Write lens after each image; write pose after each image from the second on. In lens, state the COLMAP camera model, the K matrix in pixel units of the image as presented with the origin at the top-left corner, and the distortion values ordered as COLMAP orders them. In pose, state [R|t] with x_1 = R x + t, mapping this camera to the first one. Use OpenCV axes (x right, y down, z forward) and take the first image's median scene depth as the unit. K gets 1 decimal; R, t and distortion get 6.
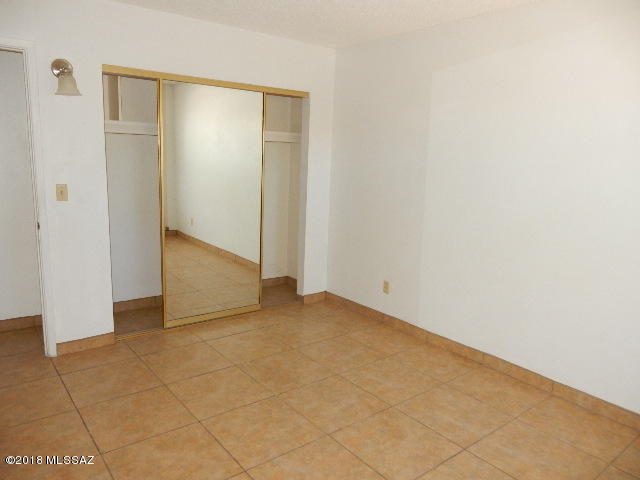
lens RADIAL K [[468.9, 0, 302.2], [0, 468.9, 239.8], [0, 0, 1]] dist [0.001034, -0.007133]
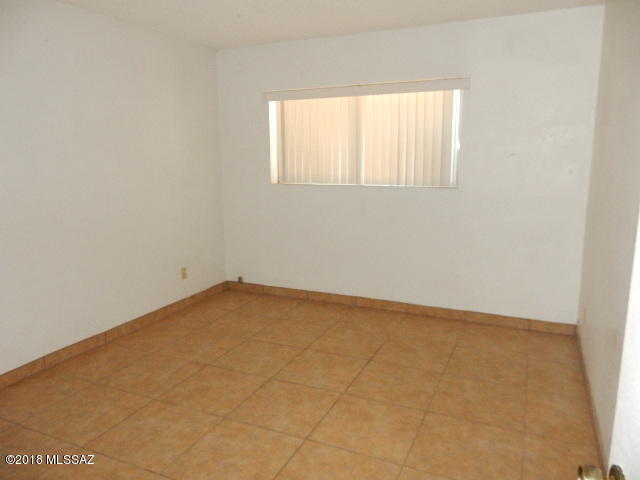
lens RADIAL K [[468.9, 0, 319.5], [0, 468.9, 239.8], [0, 0, 1]] dist [0.001034, -0.007133]
pose [[-0.464152, -0.198067, 0.863326, -0.782559], [0.157524, 0.940682, 0.300504, -0.218749], [-0.871636, 0.275474, -0.405420, 1.009501]]
